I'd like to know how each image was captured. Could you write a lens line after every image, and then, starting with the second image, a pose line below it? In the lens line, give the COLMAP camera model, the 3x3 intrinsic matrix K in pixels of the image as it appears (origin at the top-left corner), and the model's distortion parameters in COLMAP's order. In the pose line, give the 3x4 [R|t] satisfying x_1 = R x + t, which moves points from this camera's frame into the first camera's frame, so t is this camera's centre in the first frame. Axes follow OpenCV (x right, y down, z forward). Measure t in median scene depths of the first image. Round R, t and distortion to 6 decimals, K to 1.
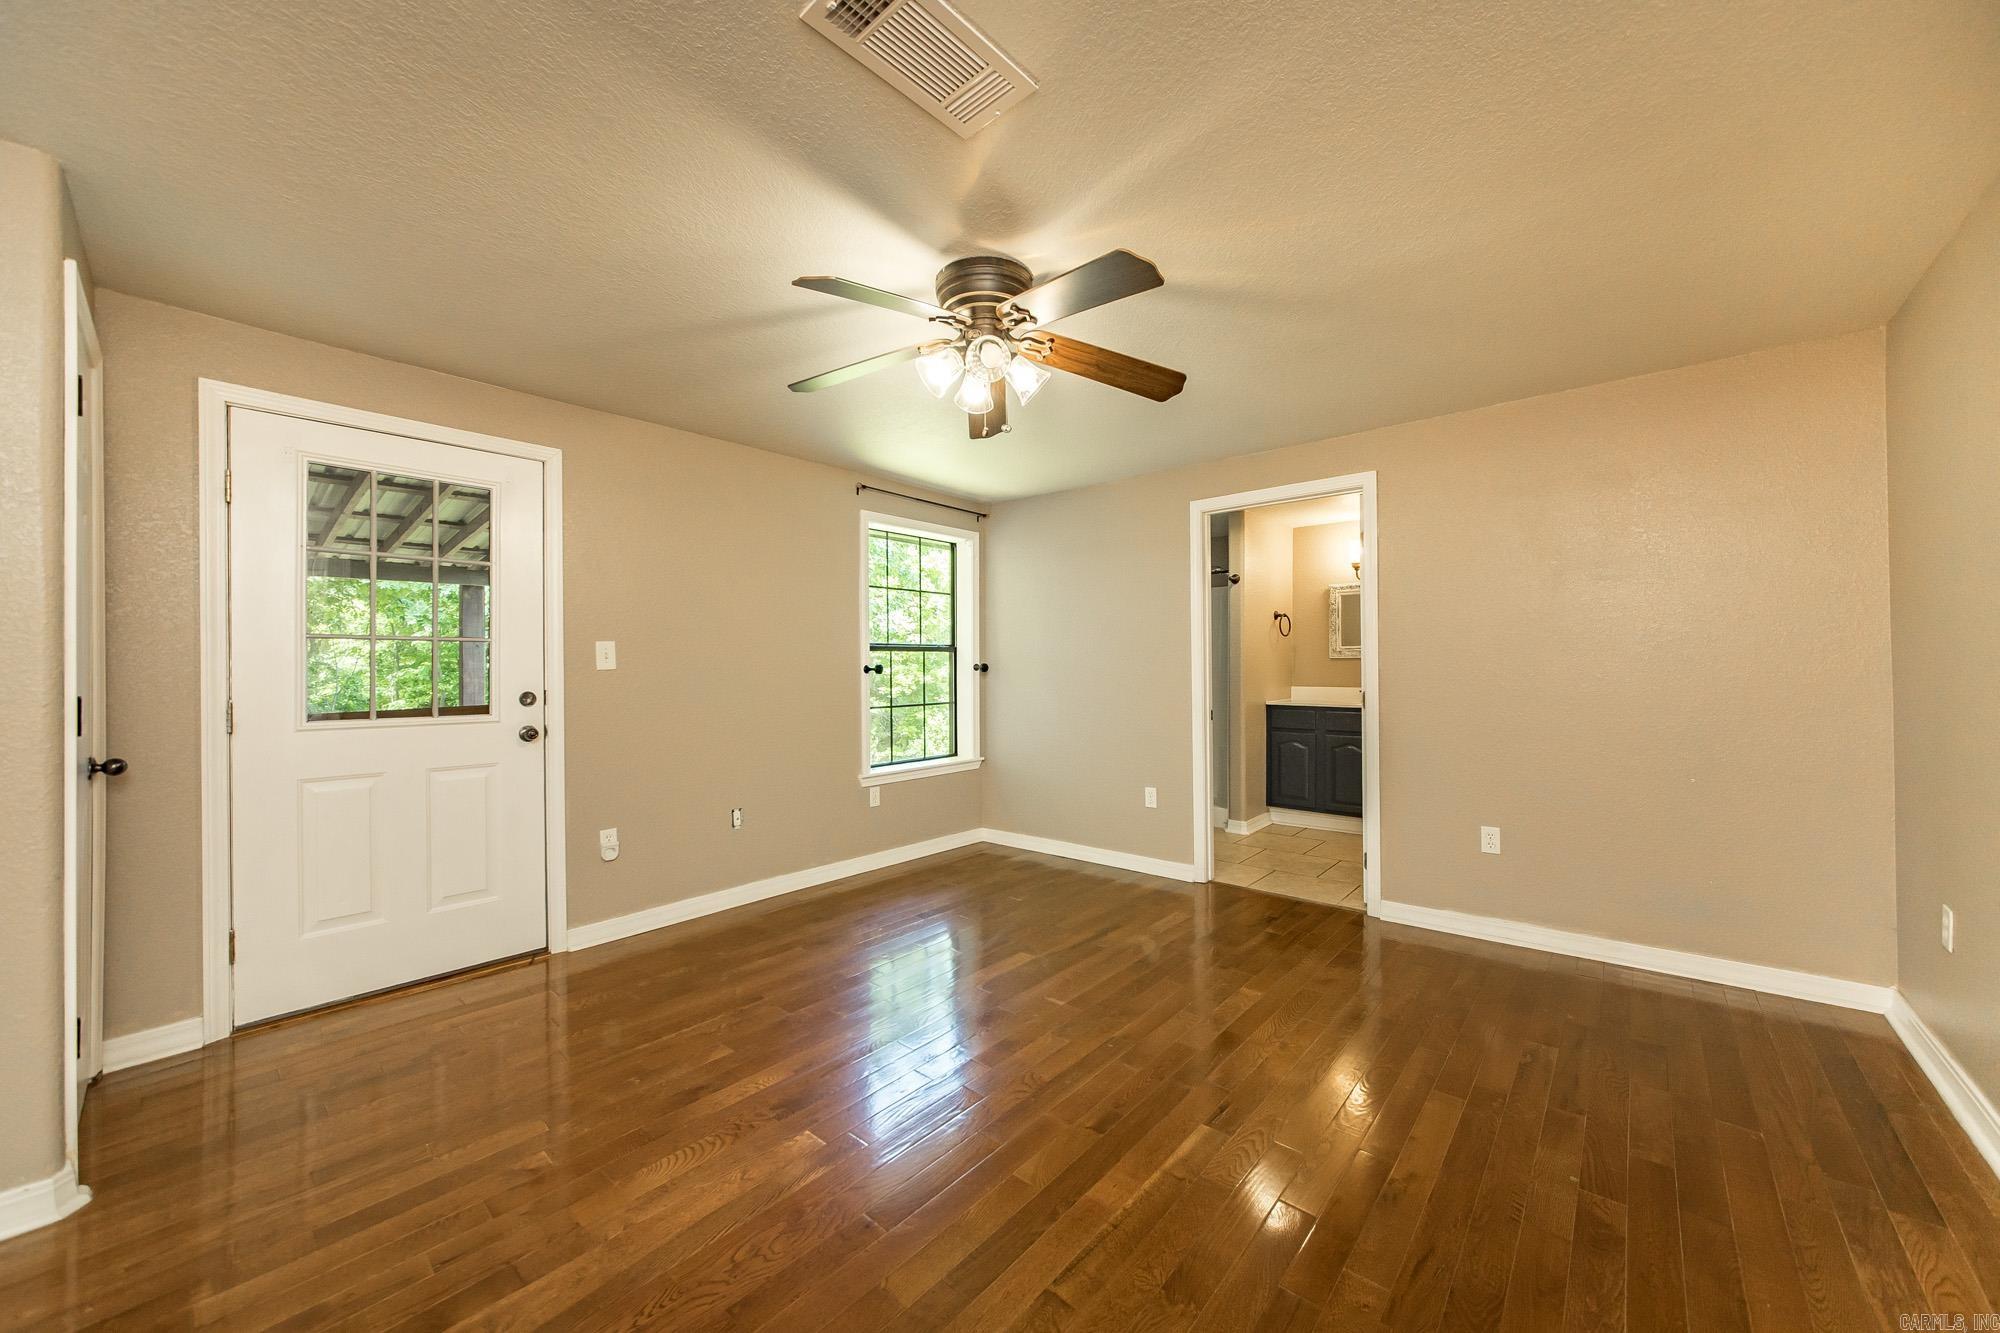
lens RADIAL K [[730.9, 0, 997.2], [0, 730.9, 663.7], [0, 0, 1]] dist [-0.003326, 0.000117]
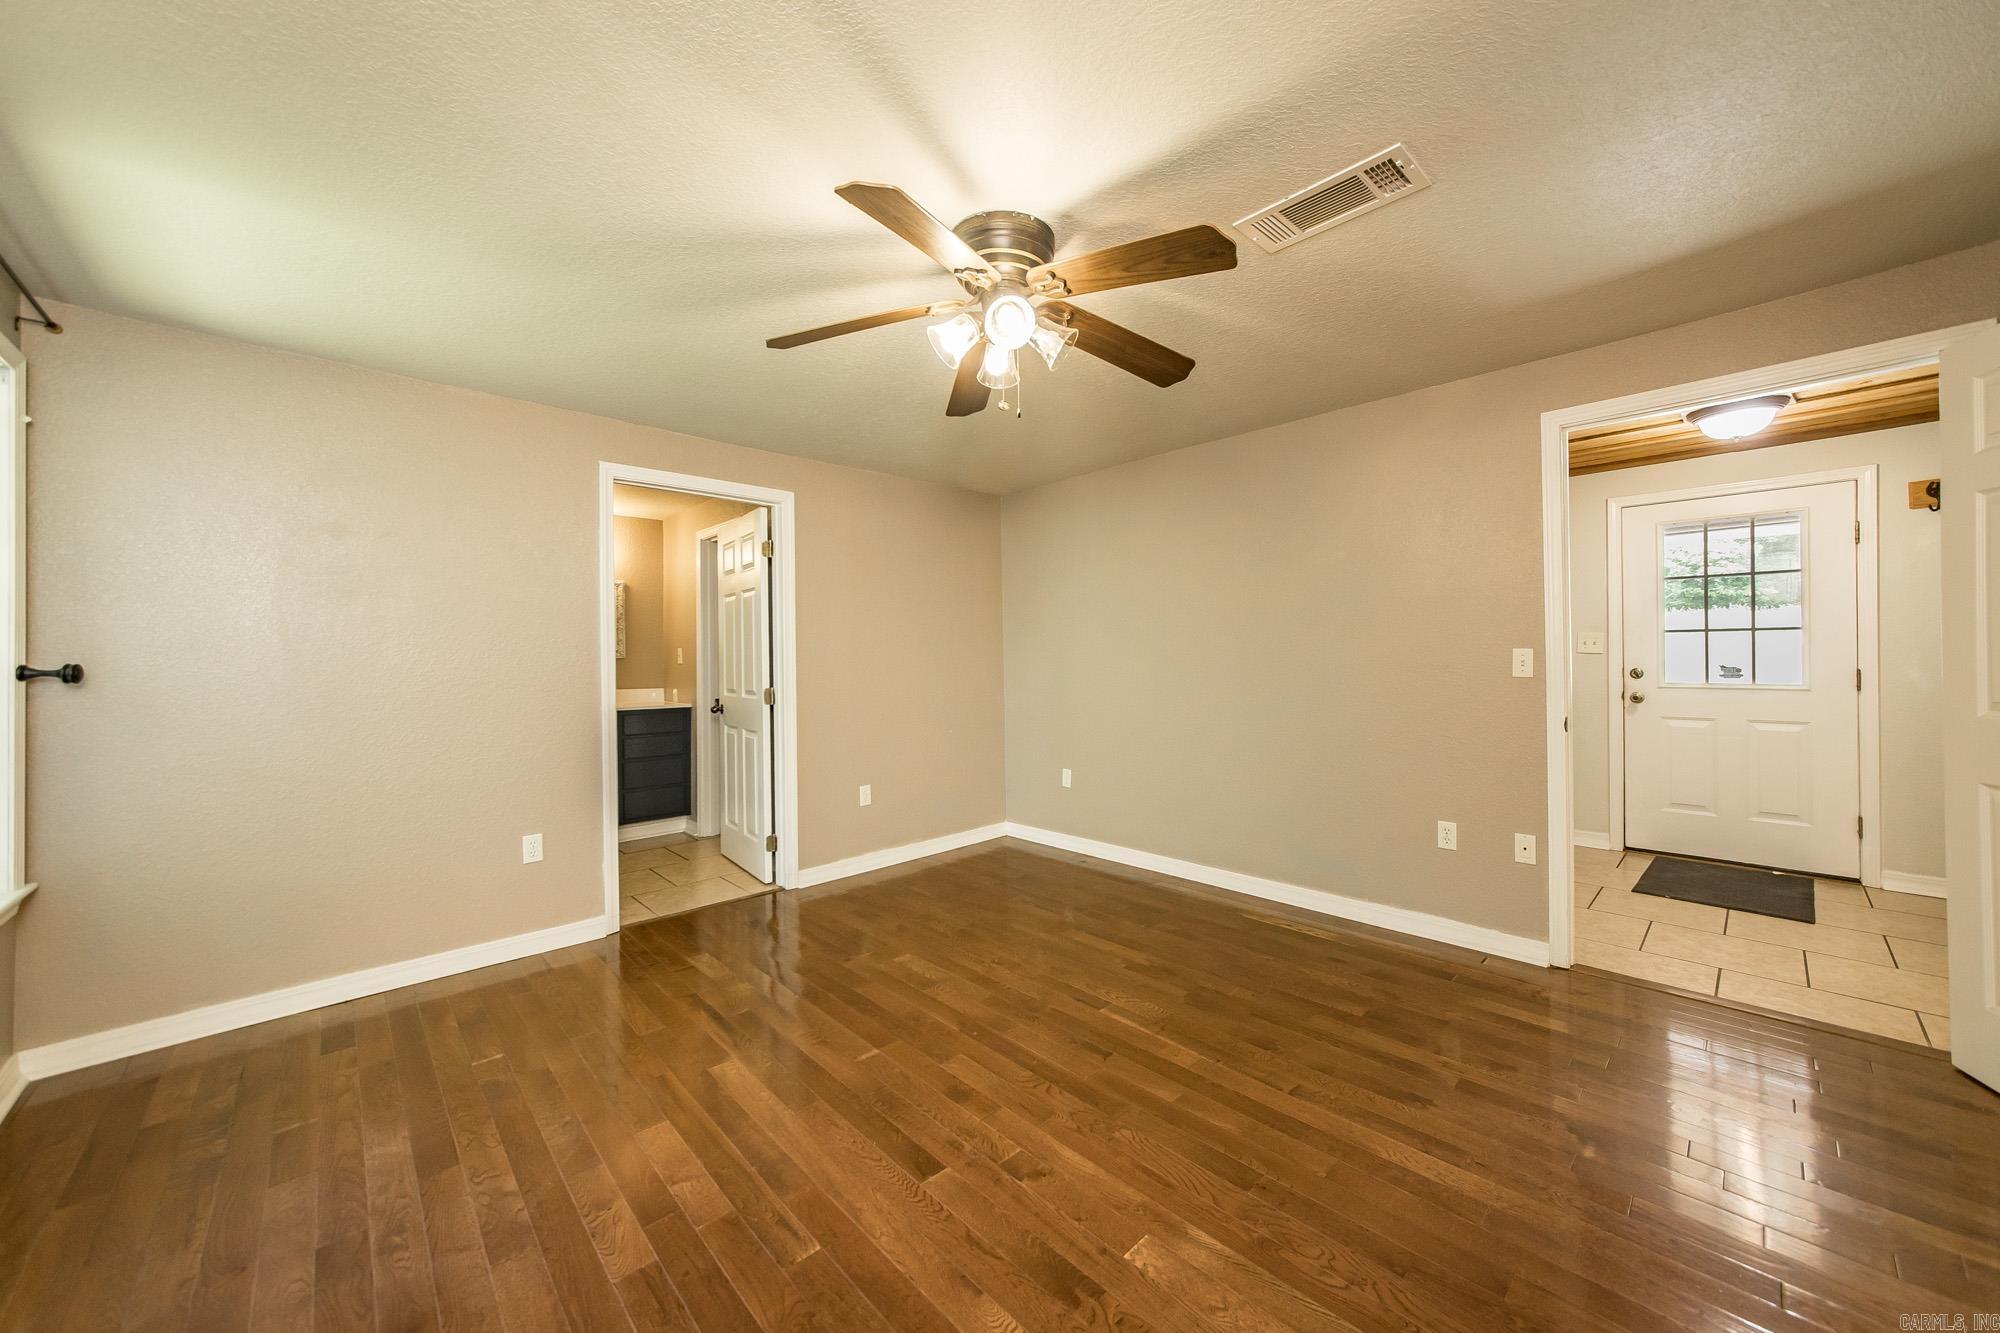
lens RADIAL K [[730.9, 0, 999.1], [0, 730.9, 661.2], [0, 0, 1]] dist [-0.003326, 0.000117]
pose [[0.096088, 0.003056, 0.995368, -0.649770], [0.006704, 0.999971, -0.003717, 0.004127], [-0.995350, 0.007031, 0.096065, 0.651745]]
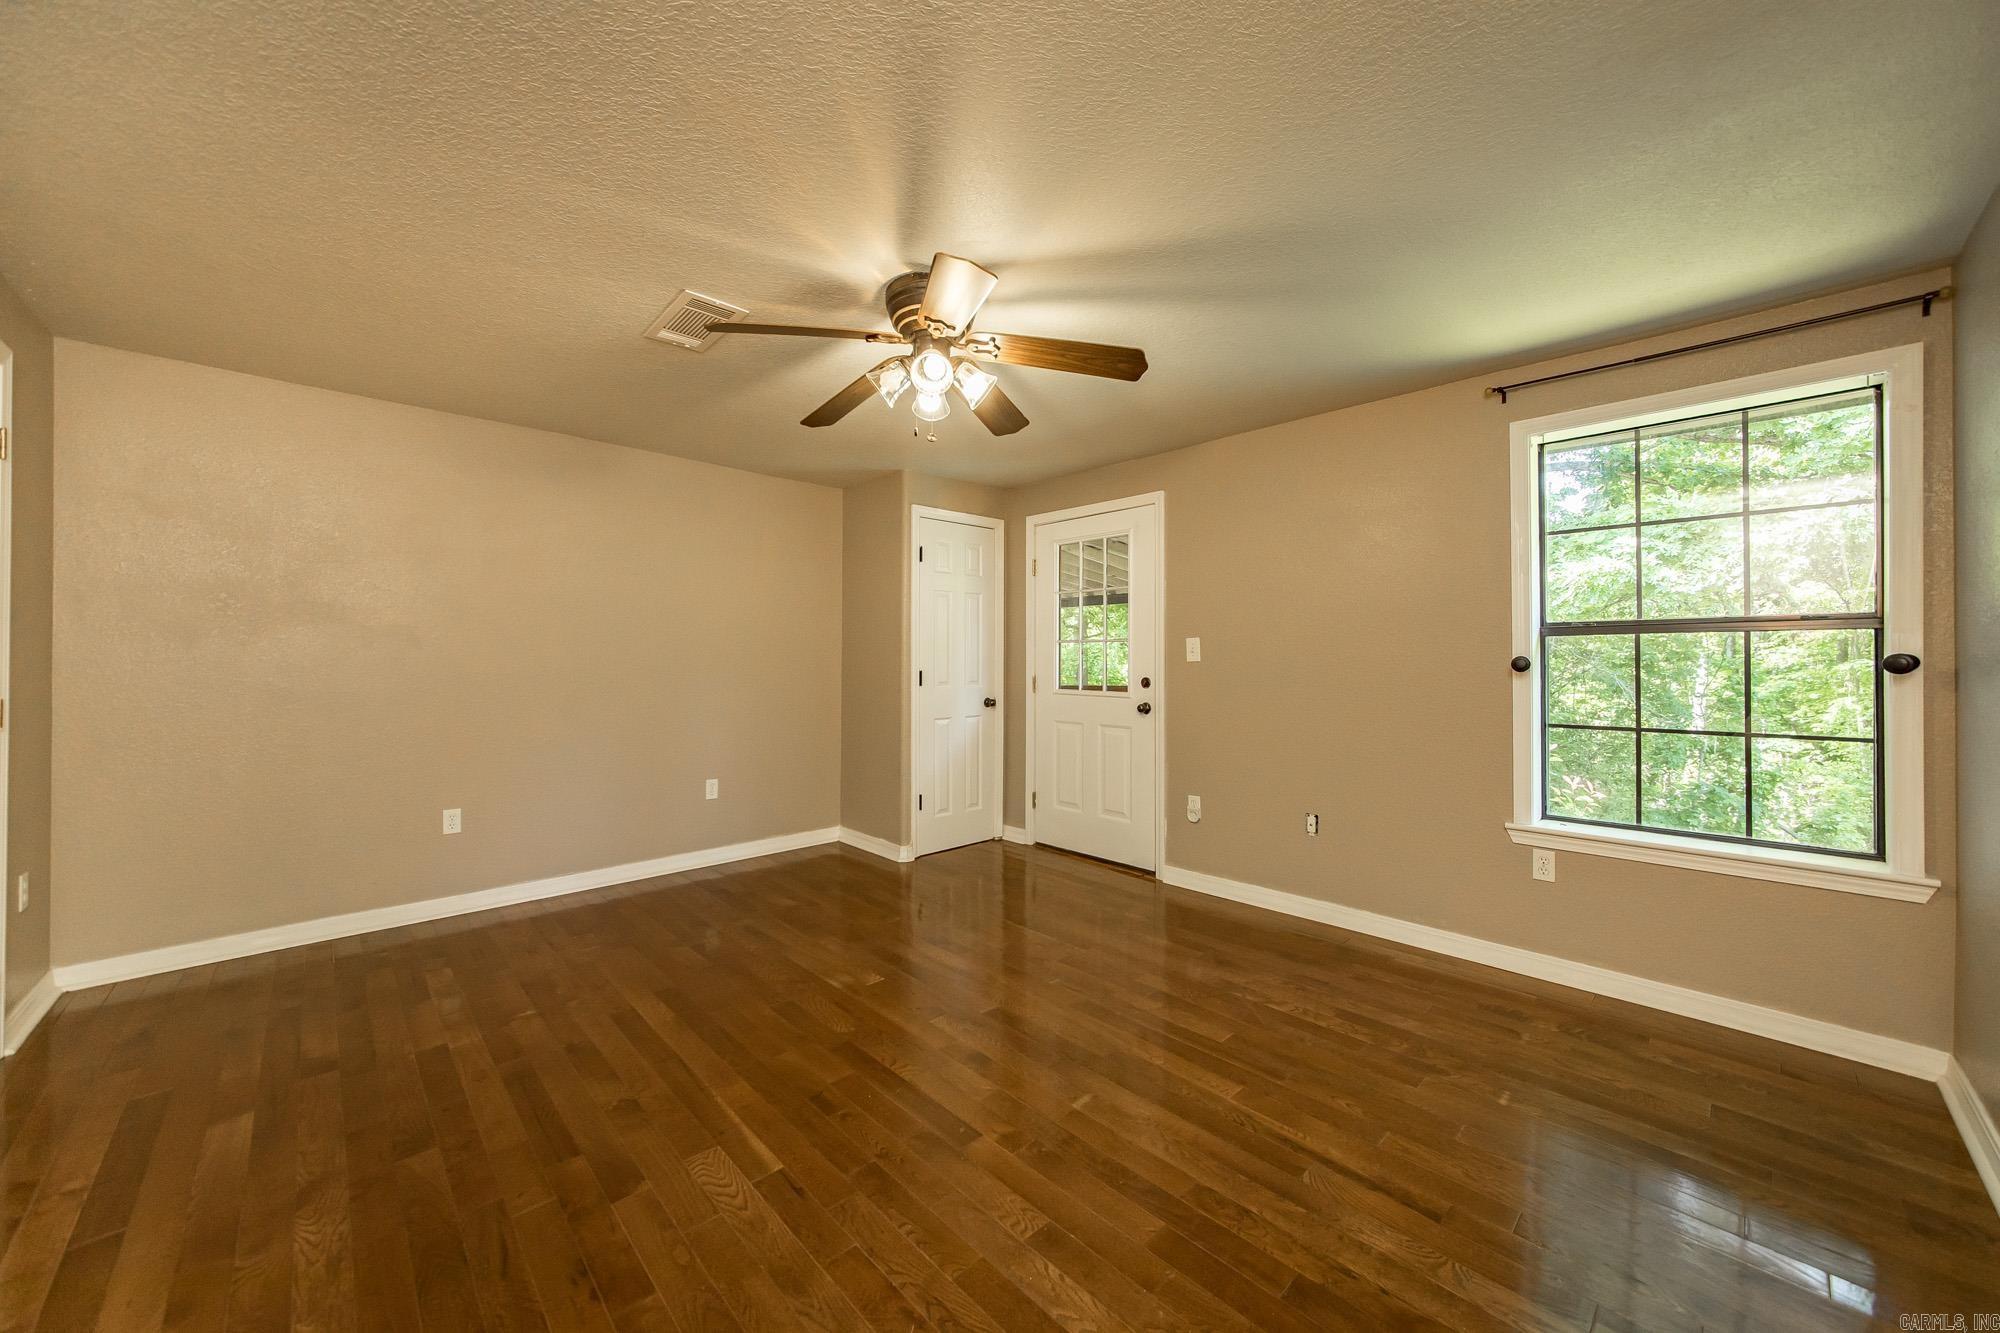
lens RADIAL K [[730.9, 0, 1000.3], [0, 730.9, 658.3], [0, 0, 1]] dist [-0.003326, 0.000117]
pose [[-0.089642, 0.002406, -0.995971, 0.722255], [0.003592, 0.999991, 0.002092, -0.001203], [0.995968, -0.003390, -0.089650, 0.842880]]
